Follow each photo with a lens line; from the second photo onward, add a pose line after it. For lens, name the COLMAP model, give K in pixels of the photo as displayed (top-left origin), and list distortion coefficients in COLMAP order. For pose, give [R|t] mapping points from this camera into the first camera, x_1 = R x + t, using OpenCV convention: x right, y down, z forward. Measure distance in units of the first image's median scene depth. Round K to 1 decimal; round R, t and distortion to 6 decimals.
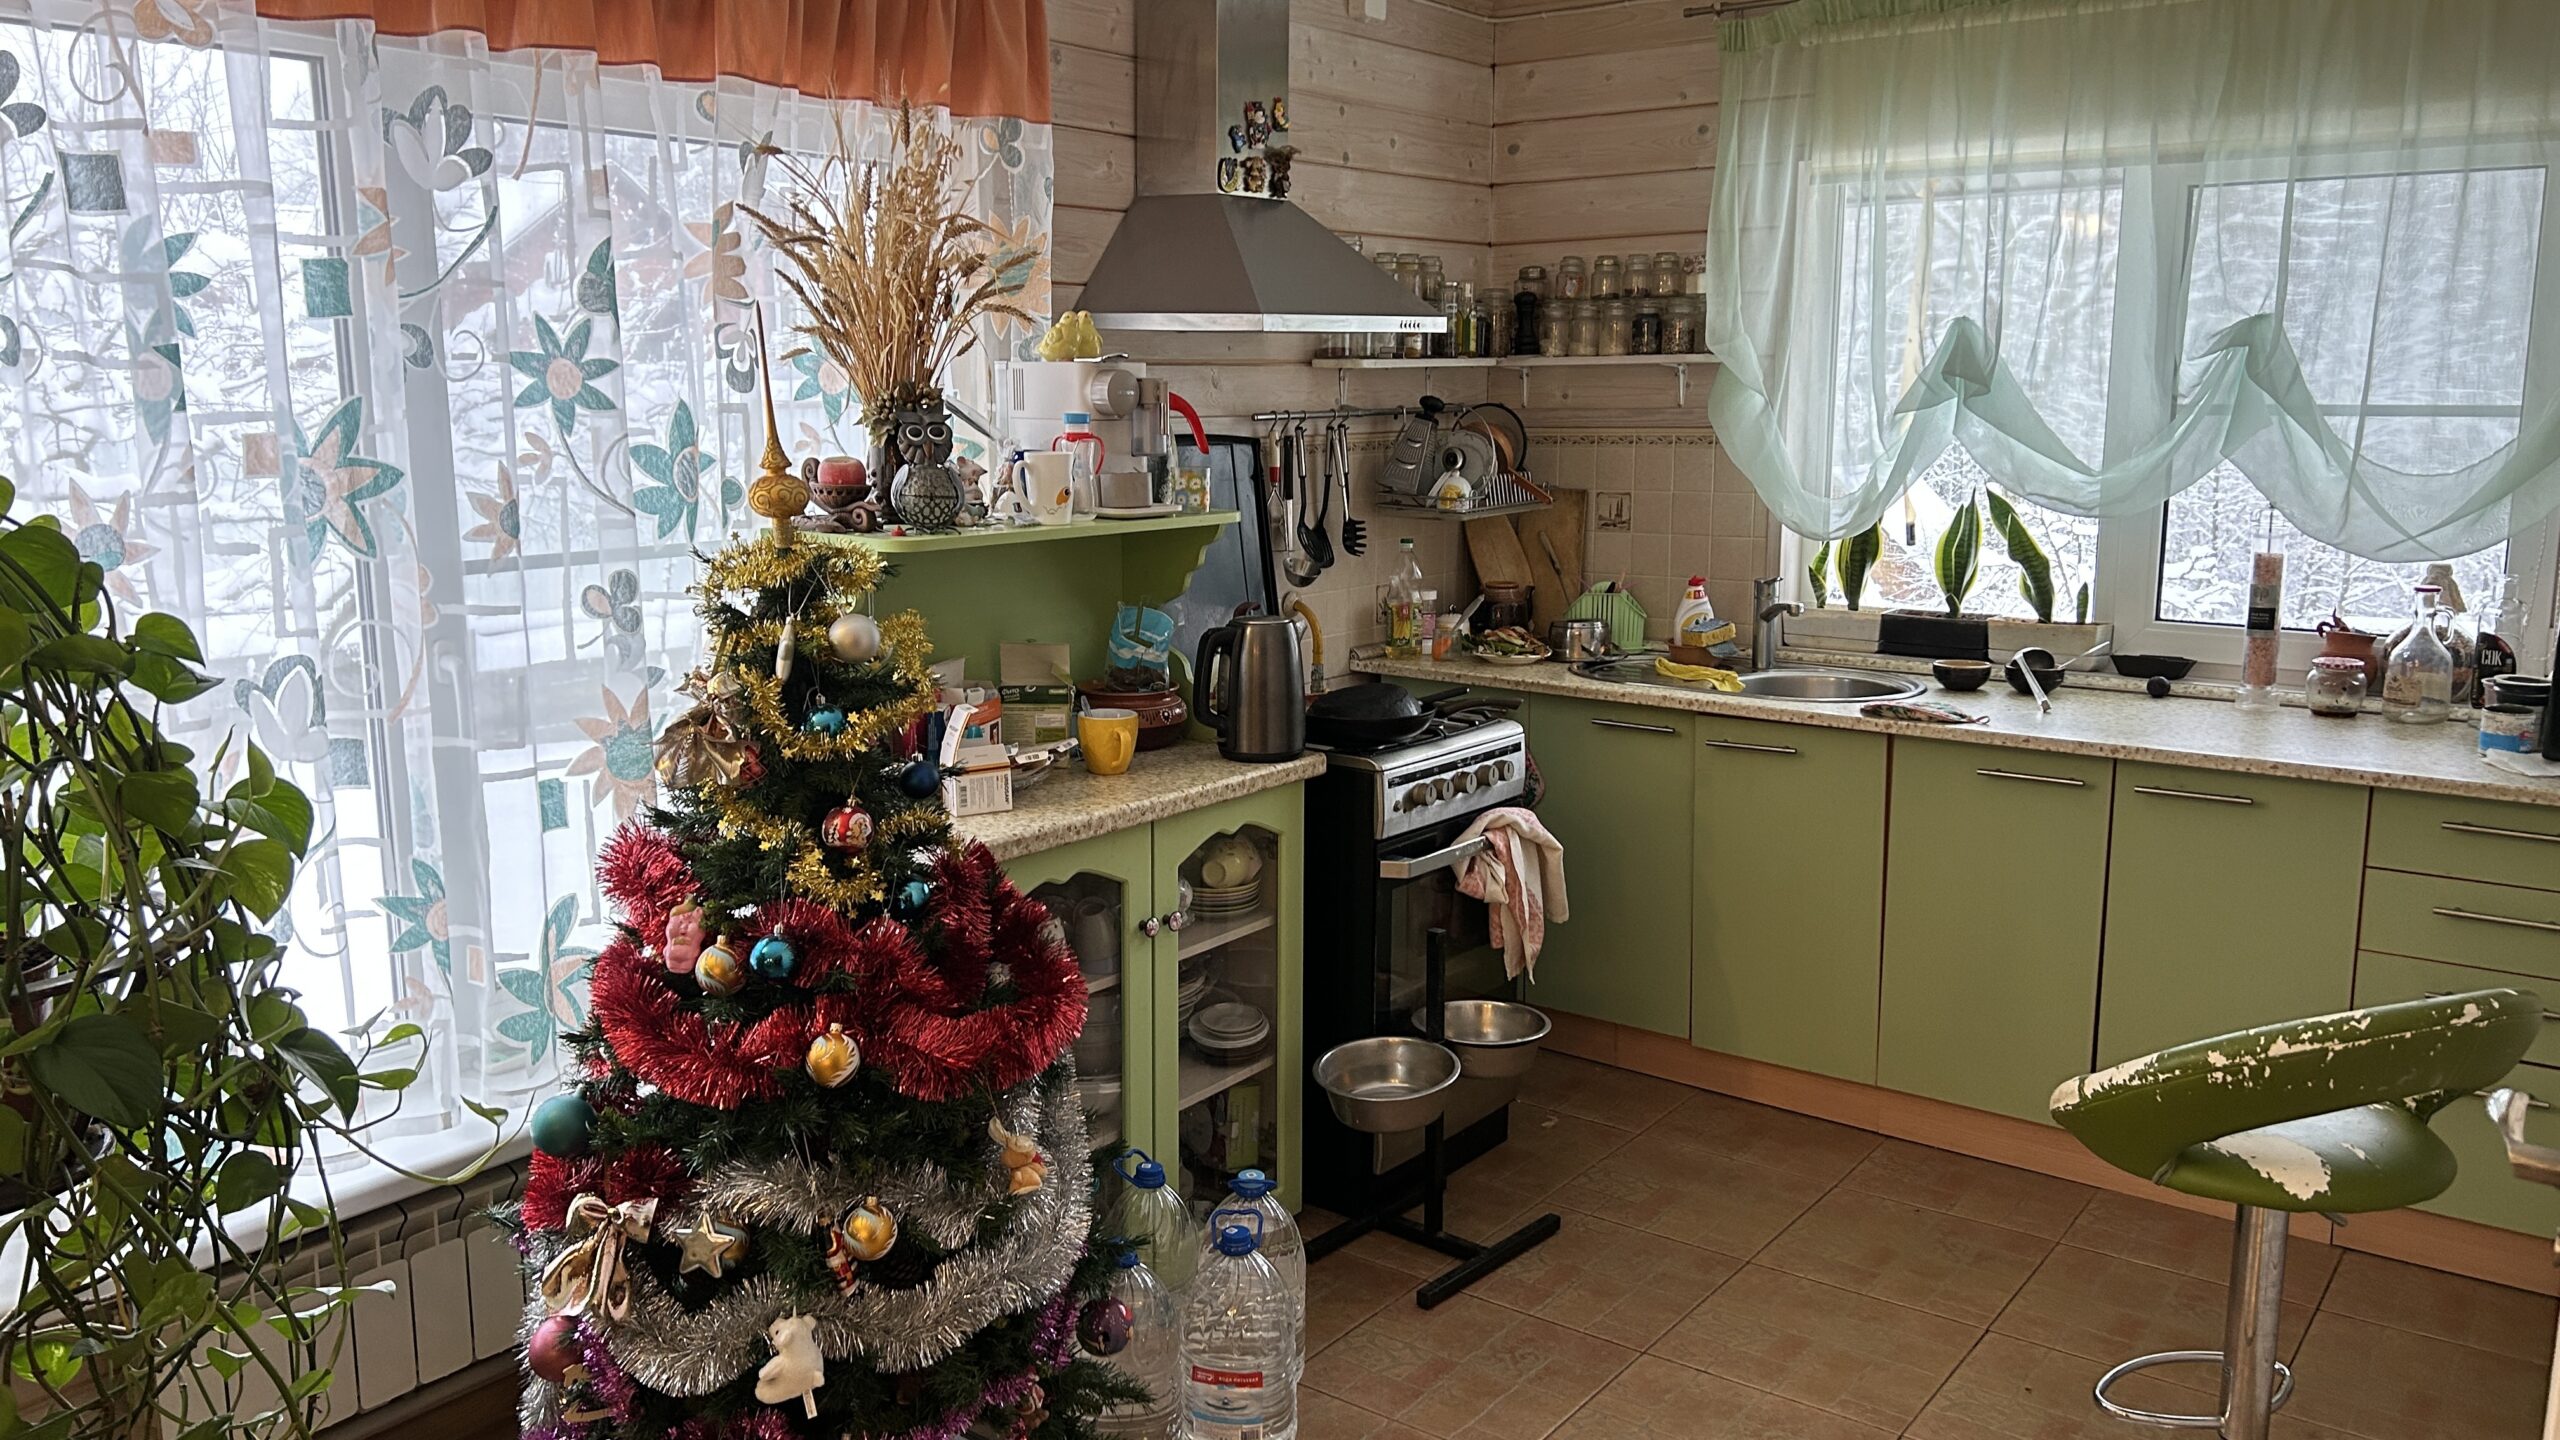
lens RADIAL K [[1954.2, 0, 1280.0], [0, 1954.2, 720.0], [0, 0, 1]] dist [0.089546, -0.125677]
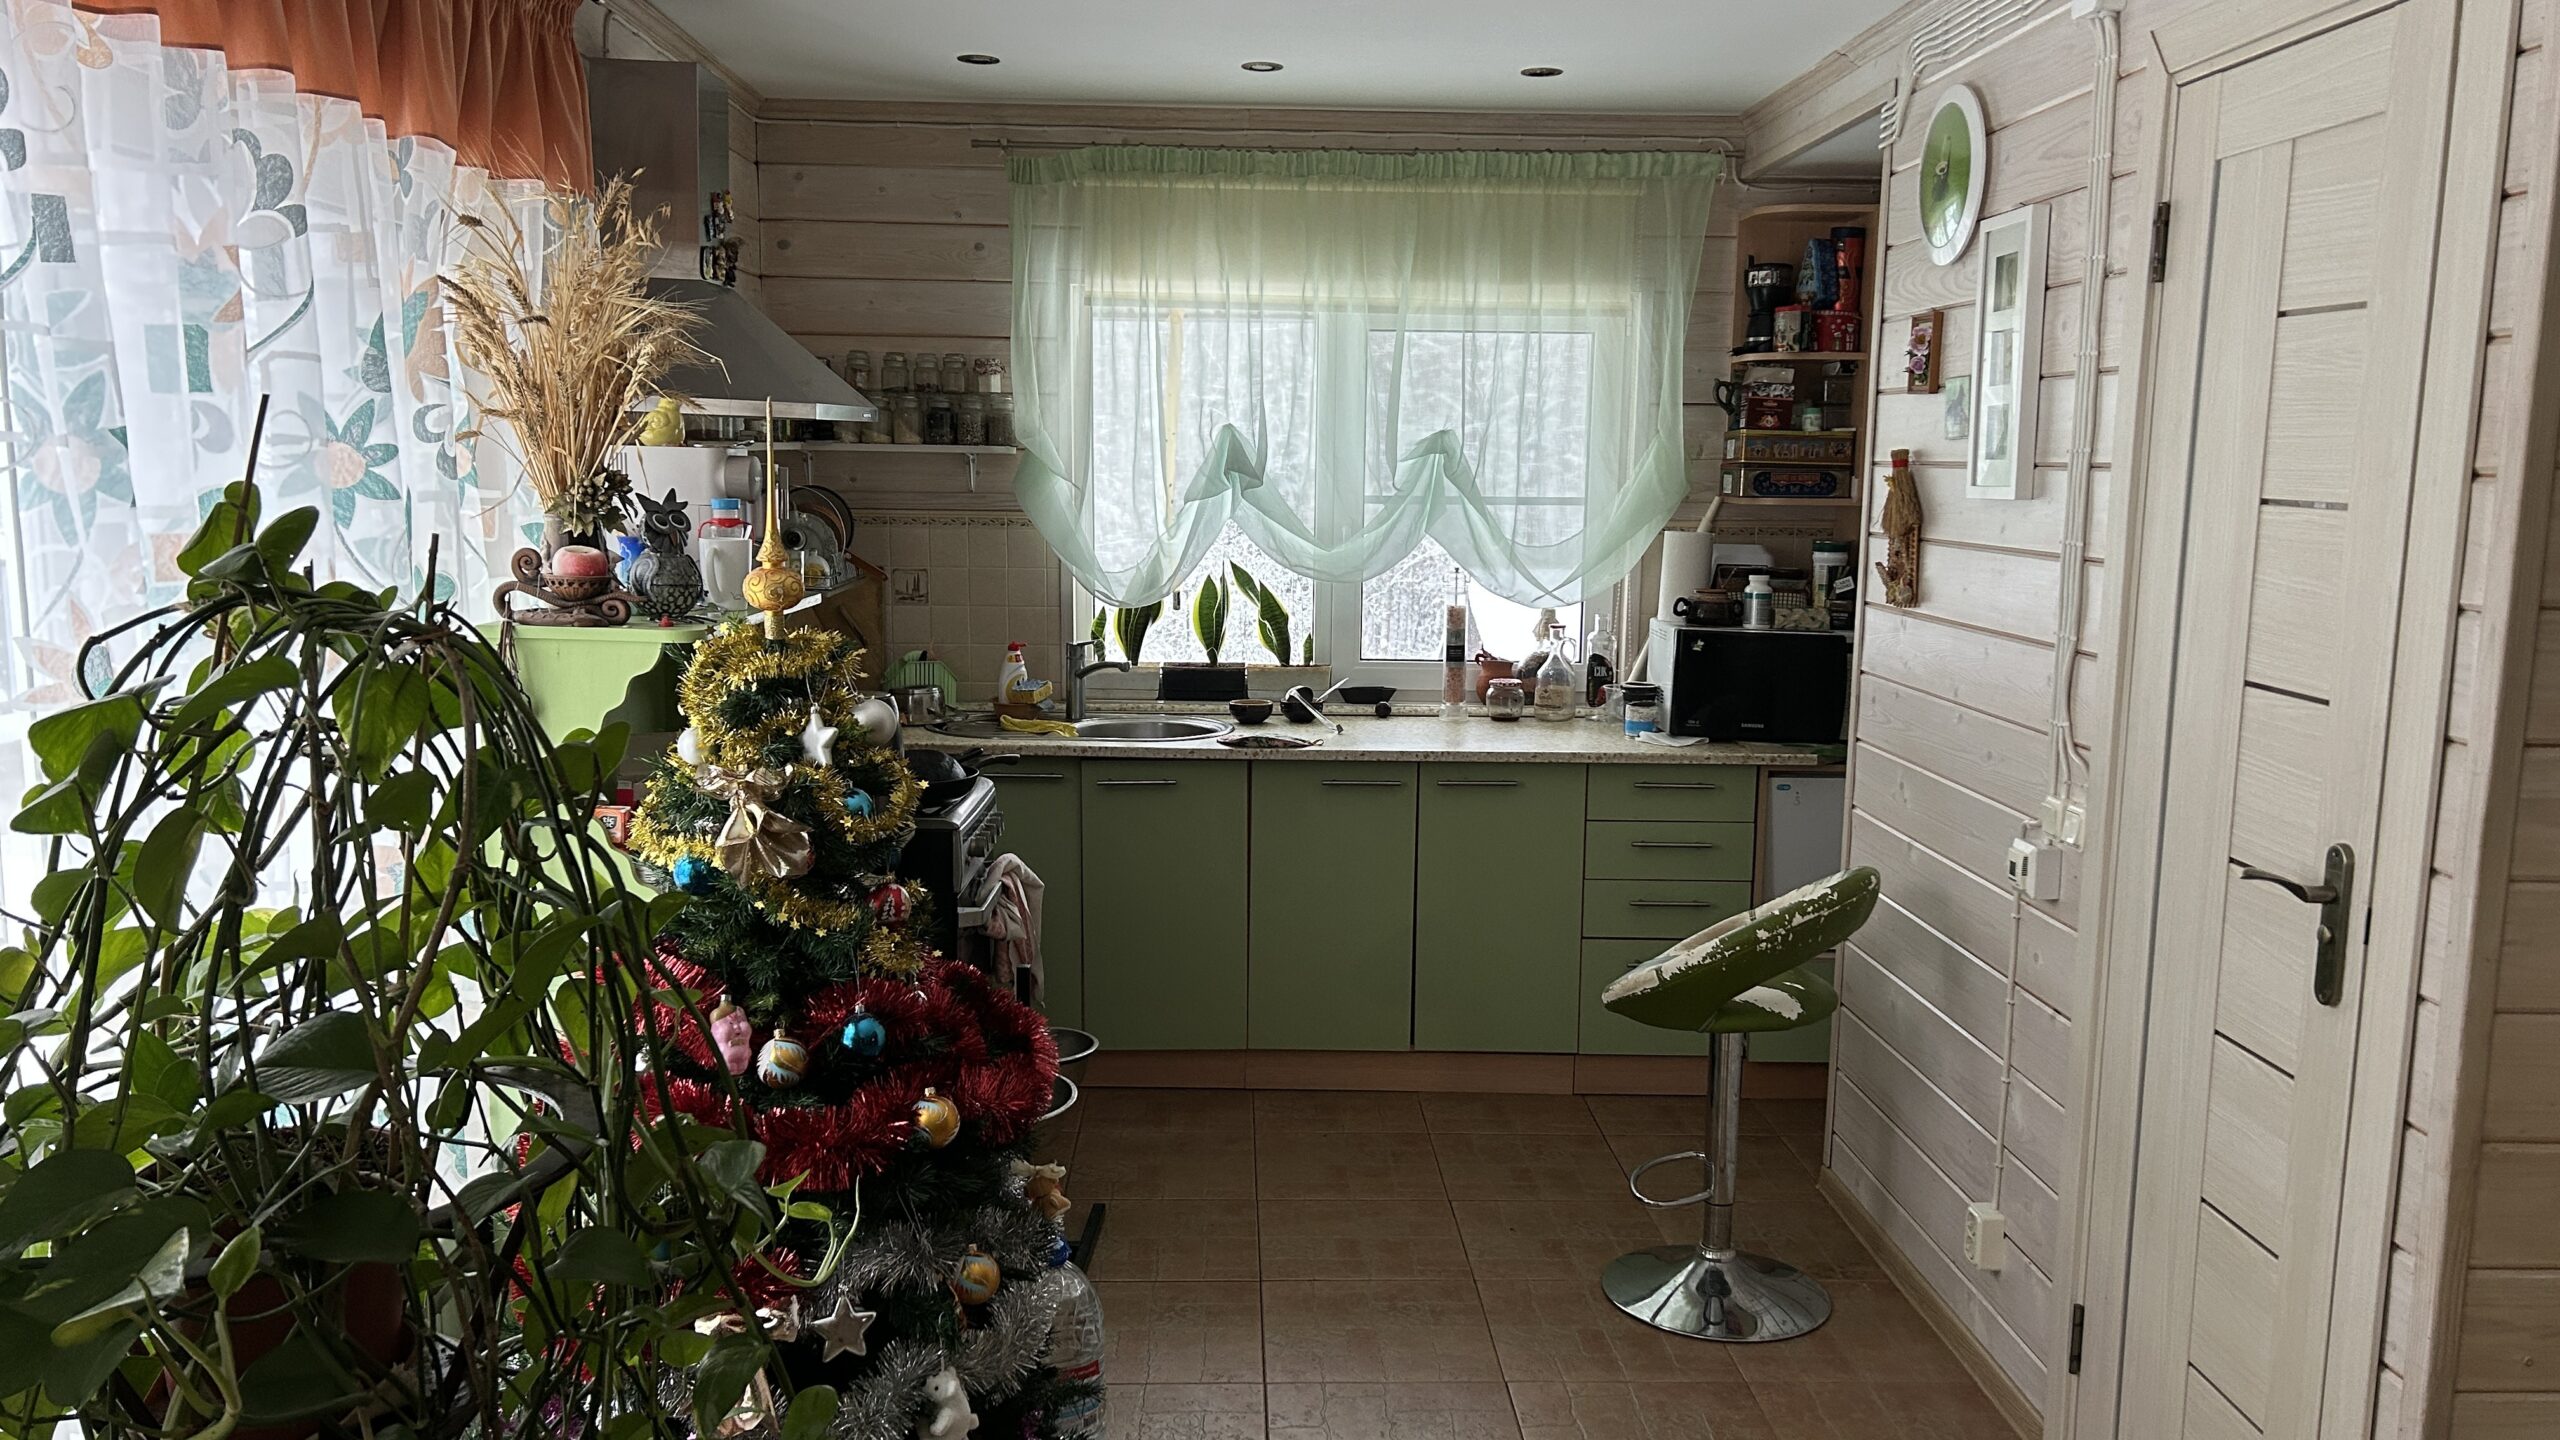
lens RADIAL K [[1950.9, 0, 1287.8], [0, 1950.9, 757.5], [0, 0, 1]] dist [0.096307, -0.133539]
pose [[0.774061, -0.082513, 0.627711, -0.420155], [0.093248, 0.995516, 0.015872, -0.011544], [-0.626206, 0.046247, 0.778285, 0.033604]]
